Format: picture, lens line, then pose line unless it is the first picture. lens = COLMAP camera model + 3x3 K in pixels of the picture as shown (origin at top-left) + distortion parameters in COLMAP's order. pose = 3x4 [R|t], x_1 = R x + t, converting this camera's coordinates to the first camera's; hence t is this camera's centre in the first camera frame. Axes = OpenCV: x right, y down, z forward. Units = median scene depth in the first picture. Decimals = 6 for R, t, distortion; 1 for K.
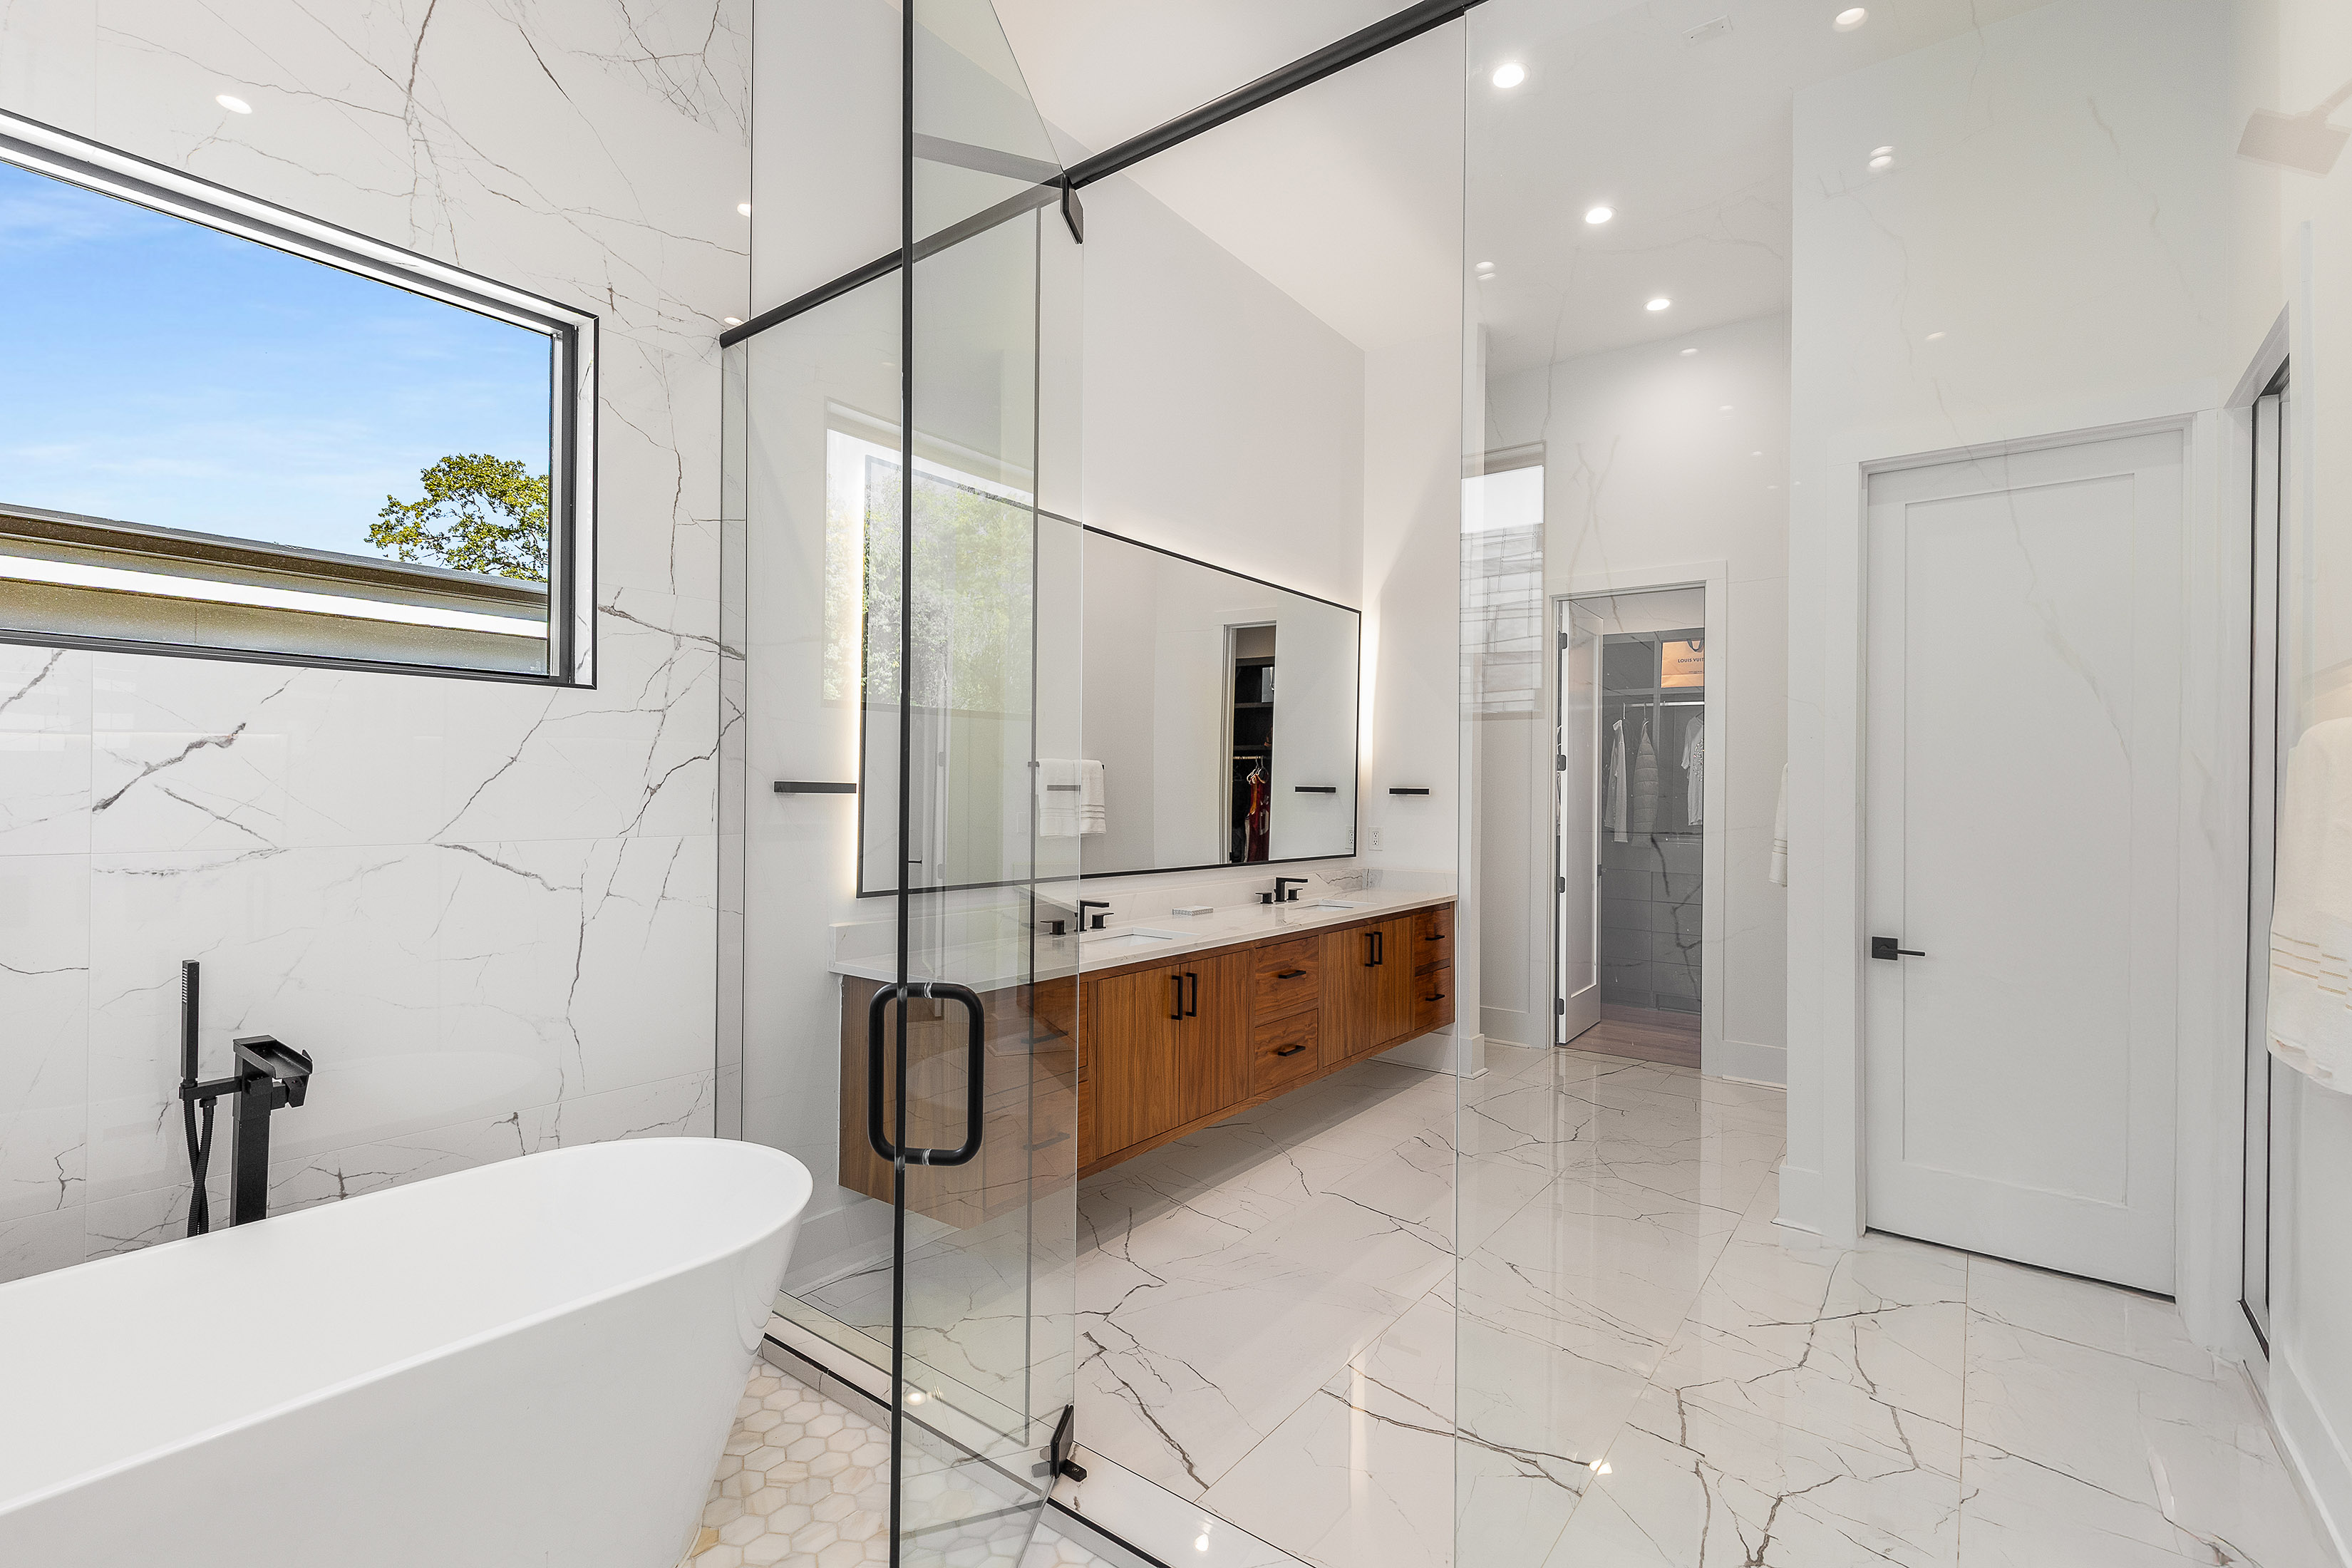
lens RADIAL K [[1051.5, 0, 1190.9], [0, 1051.5, 783.9], [0, 0, 1]] dist [0.012445, 0.000096]
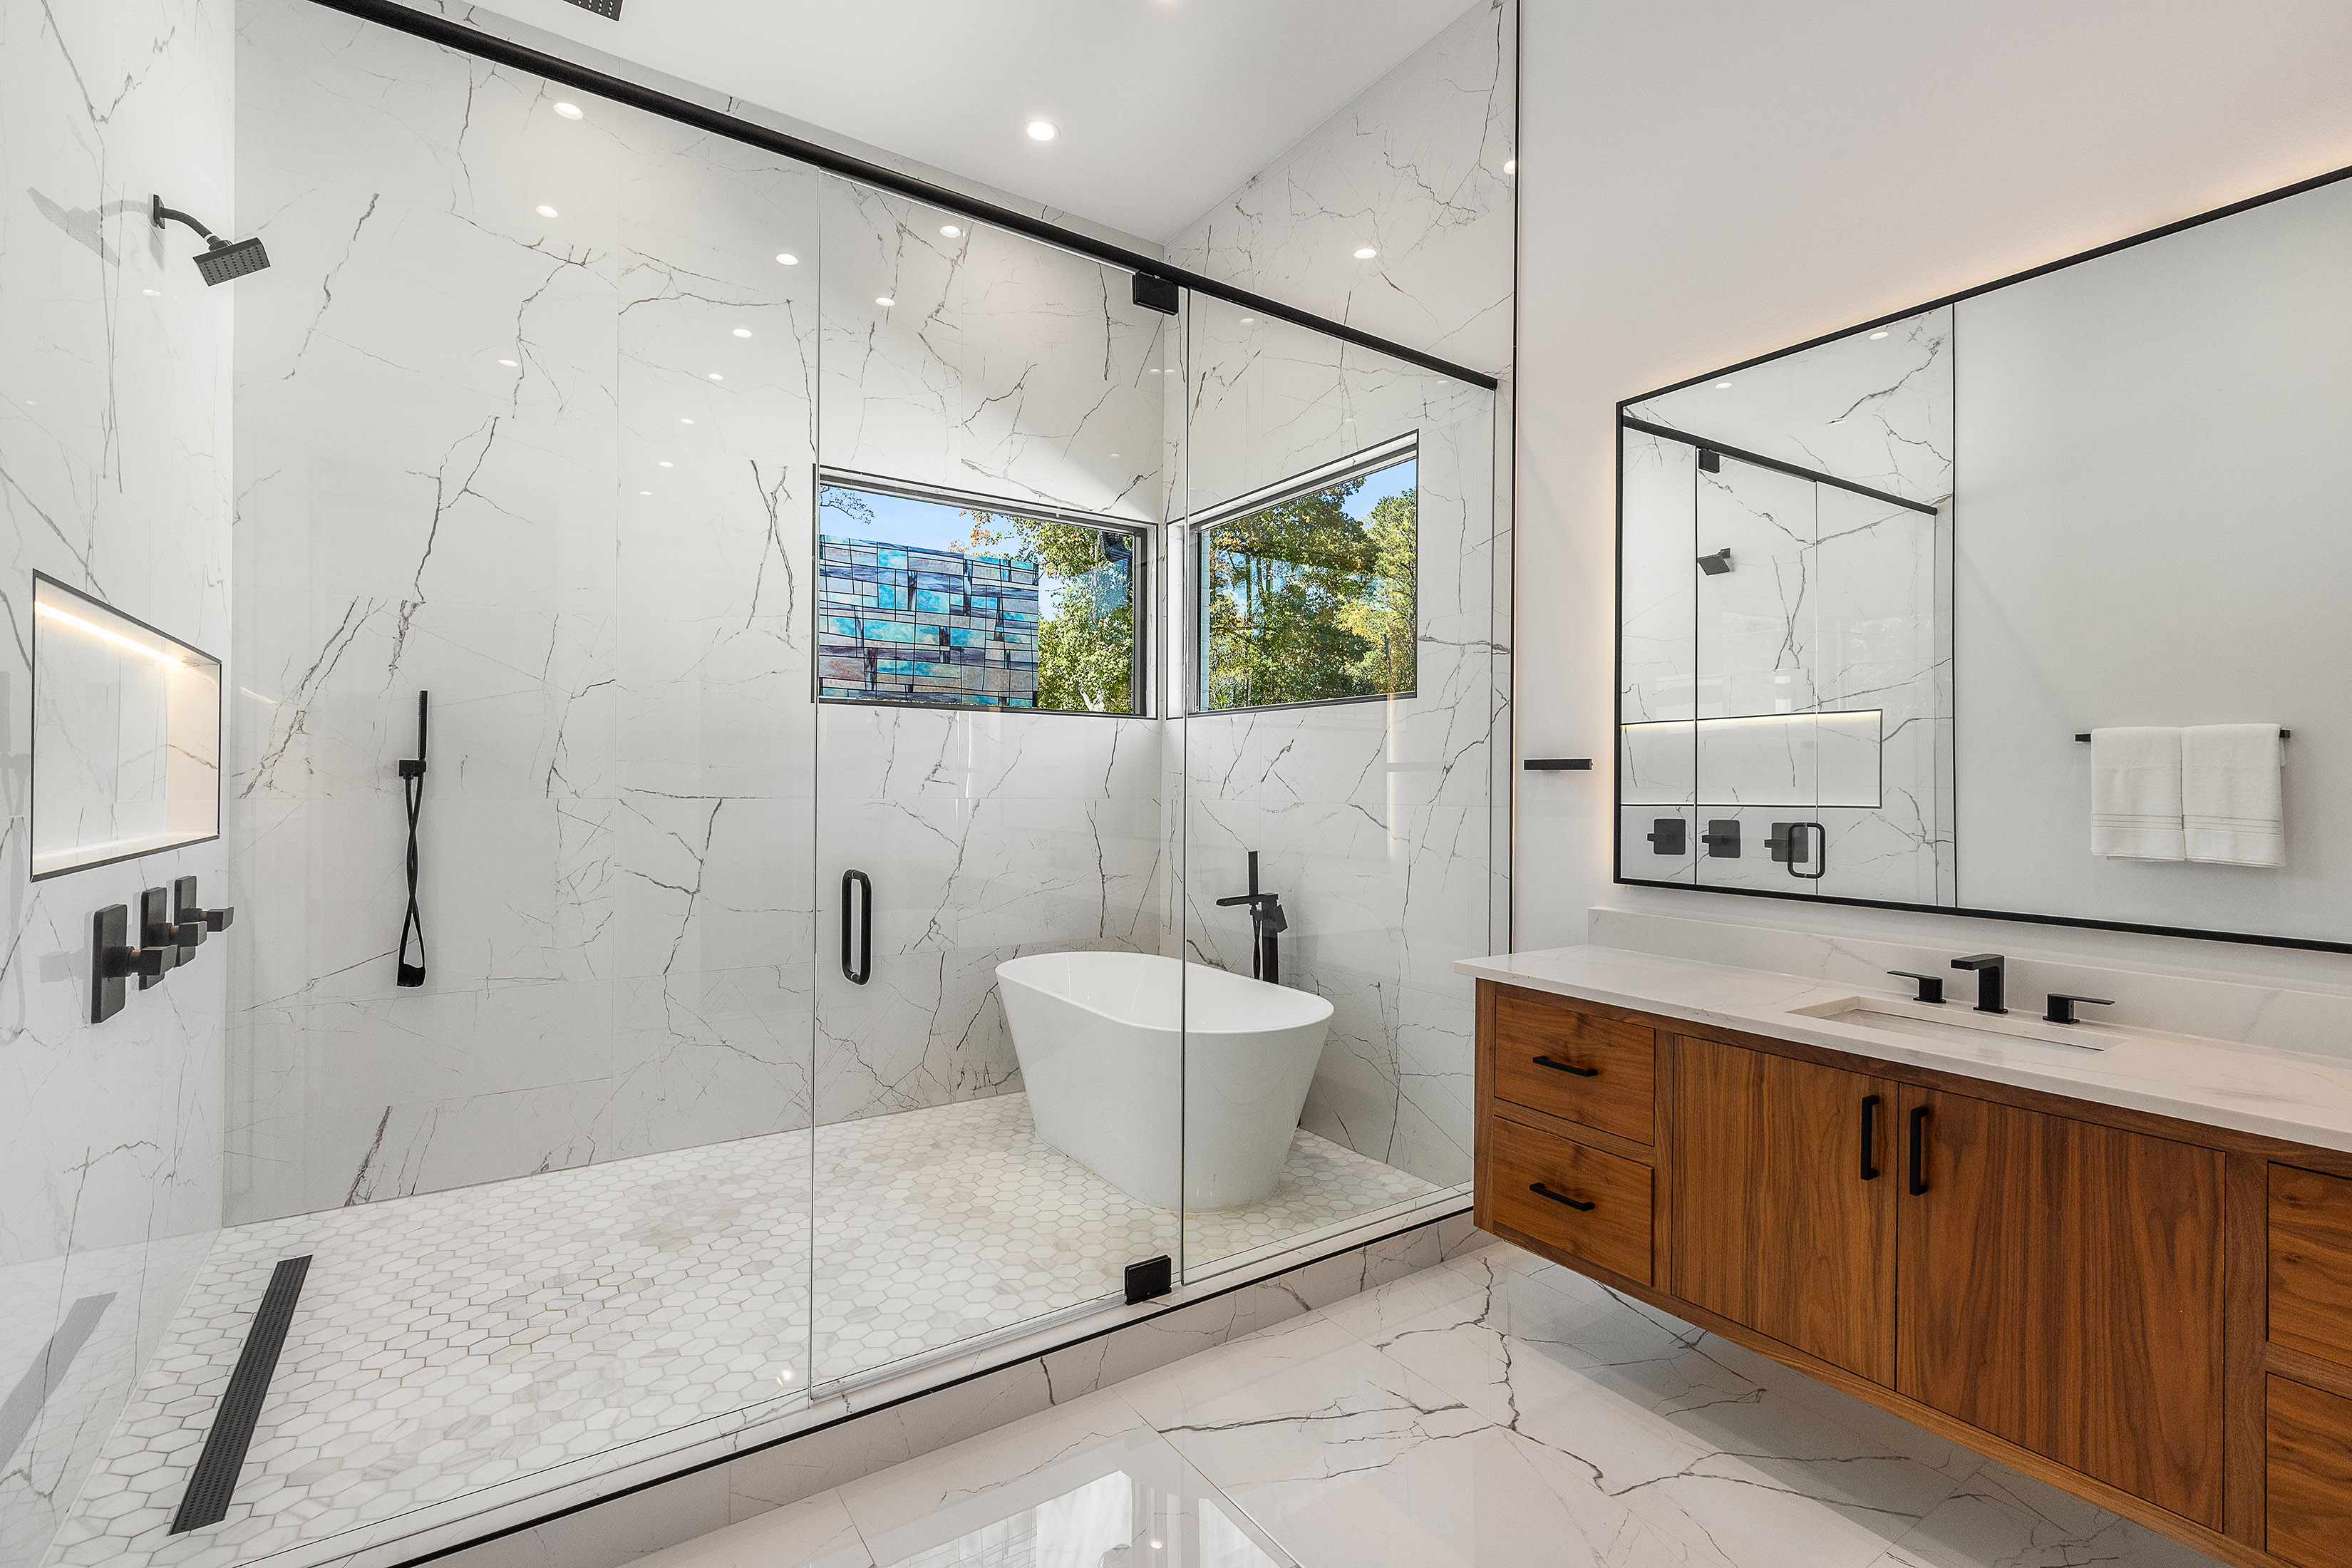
lens RADIAL K [[1053.5, 0, 1183.9], [0, 1053.5, 780.5], [0, 0, 1]] dist [0.002986, 0.000130]
pose [[-0.324144, -0.014563, -0.945896, 0.568585], [-0.003382, 0.999893, -0.014235, 0.027058], [0.946002, -0.001415, -0.324159, 0.782668]]
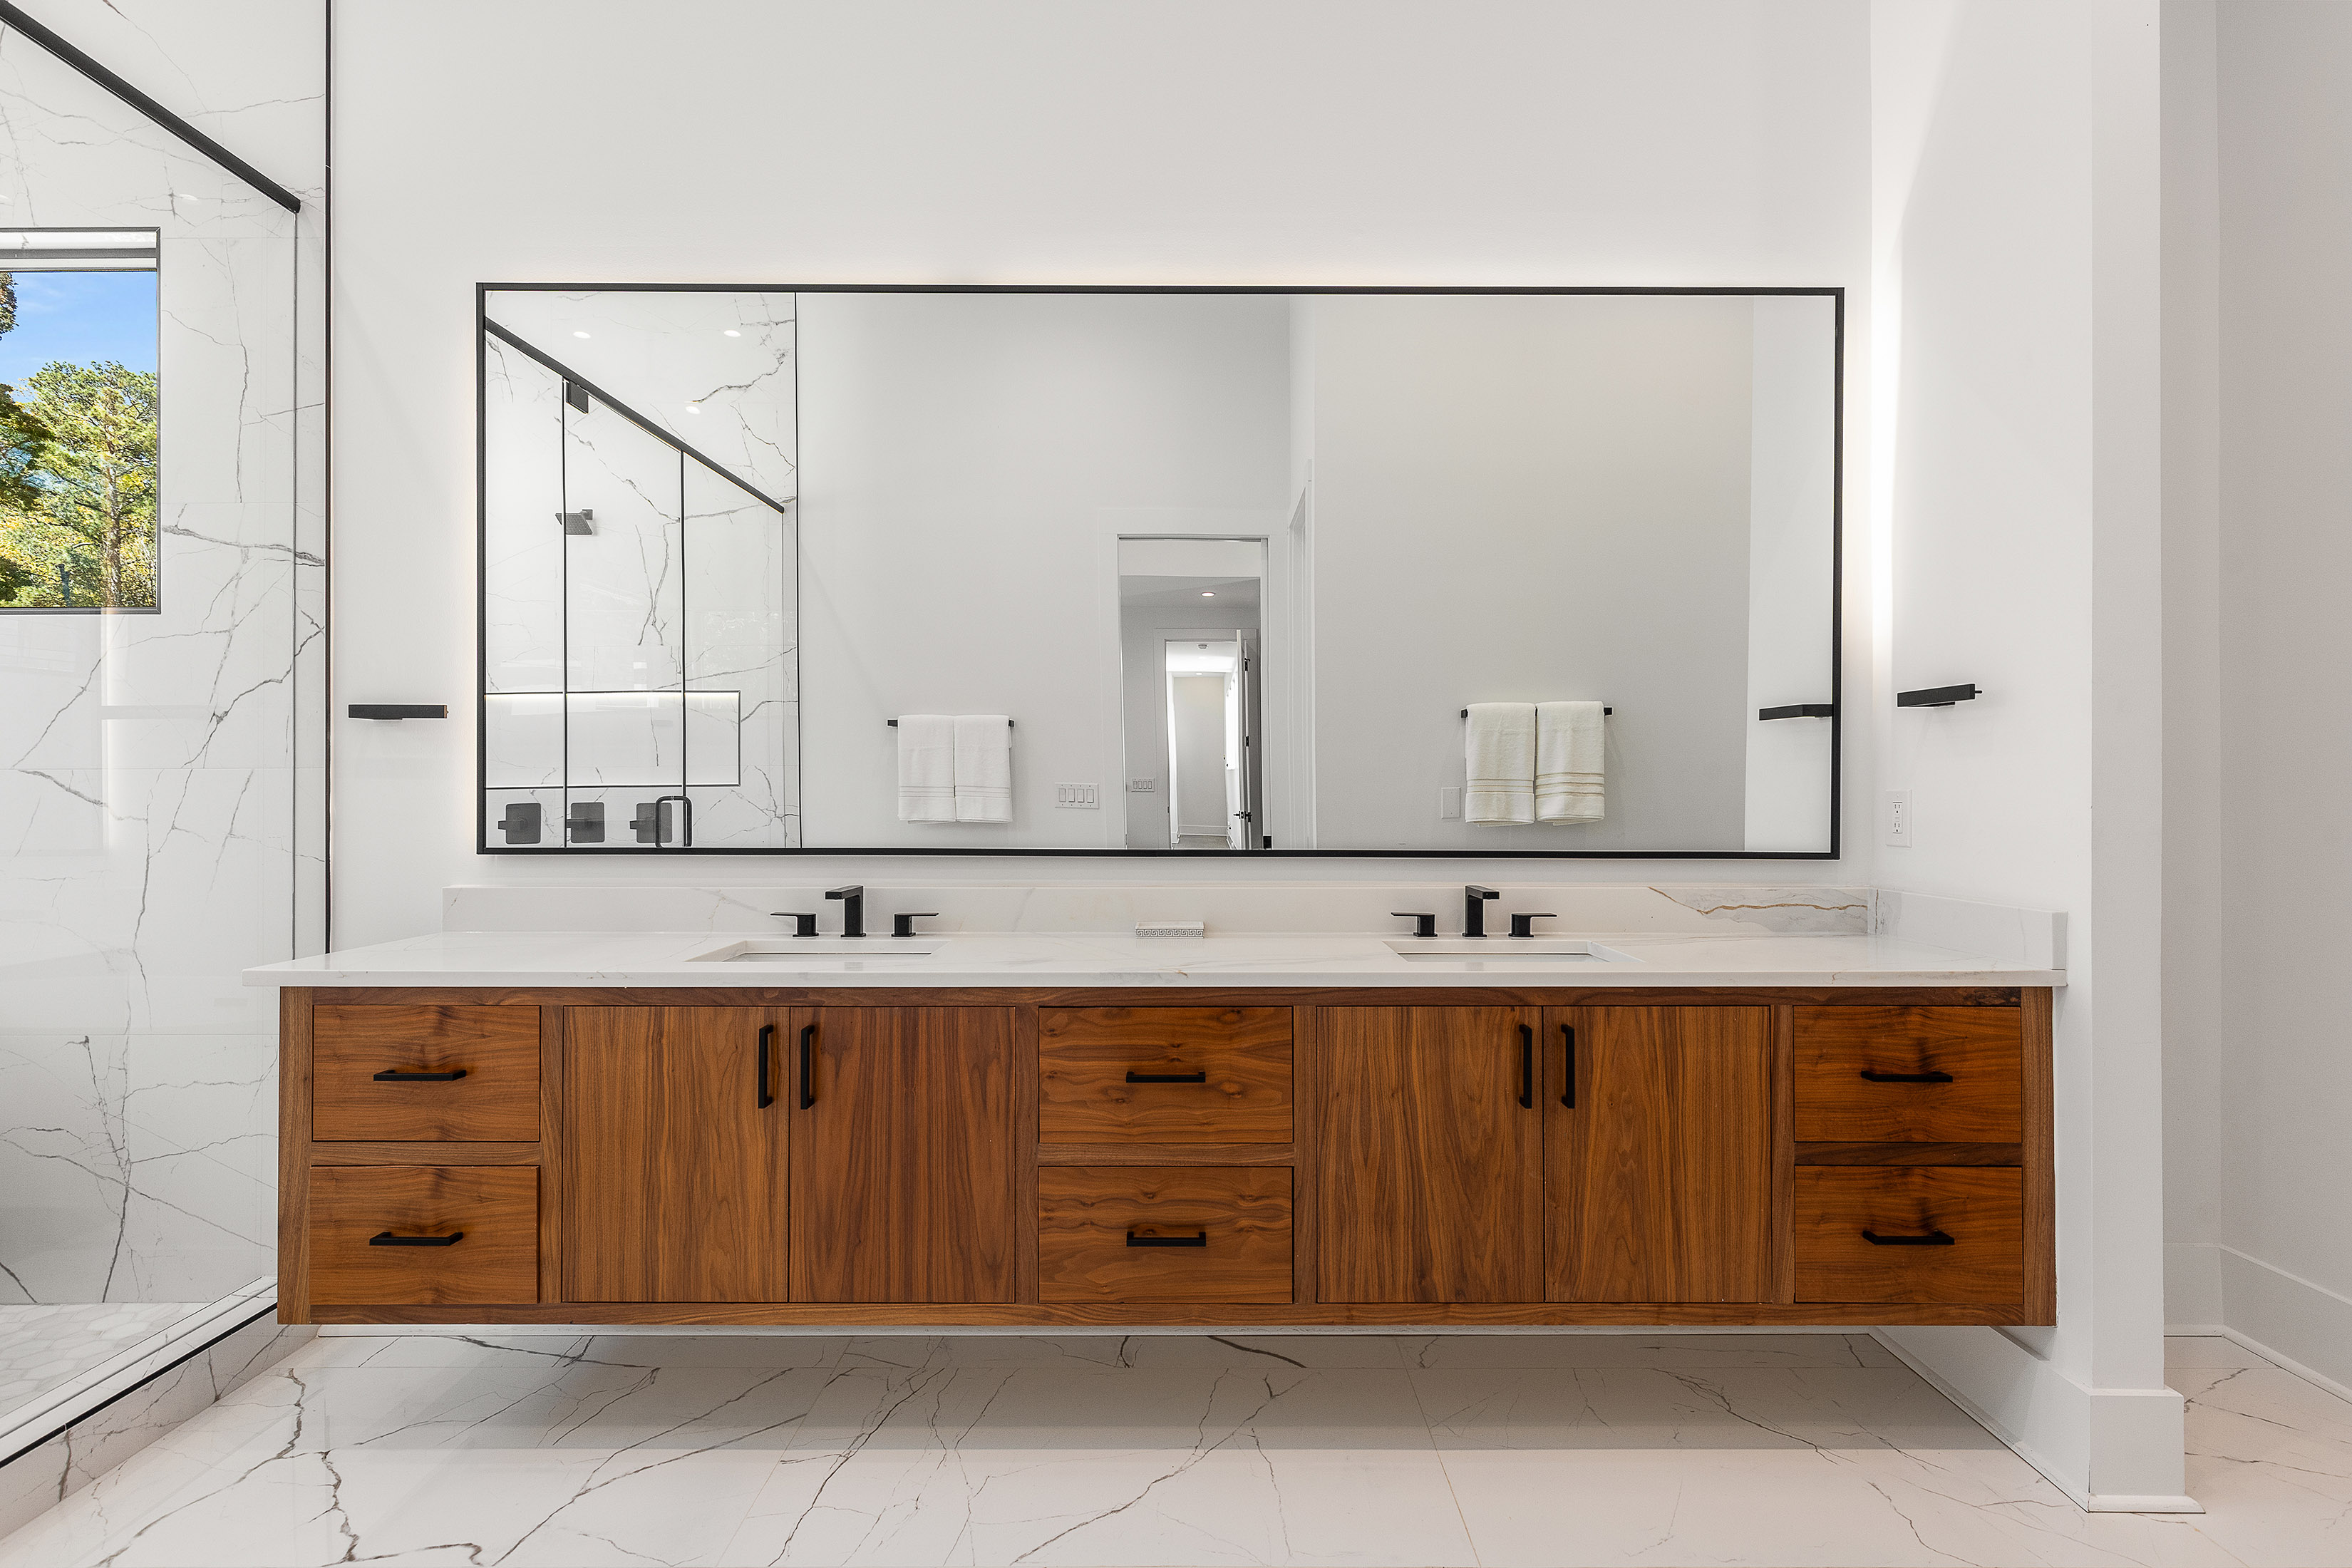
lens RADIAL K [[1123.1, 0, 1176.0], [0, 1123.1, 784.0], [0, 0, 1]] dist [0.002685, 0.000497]
pose [[0.596983, -0.014467, -0.802124, 0.546686], [0.013258, 0.999879, -0.008167, 0.058226], [0.802145, -0.005759, 0.597102, 0.762436]]
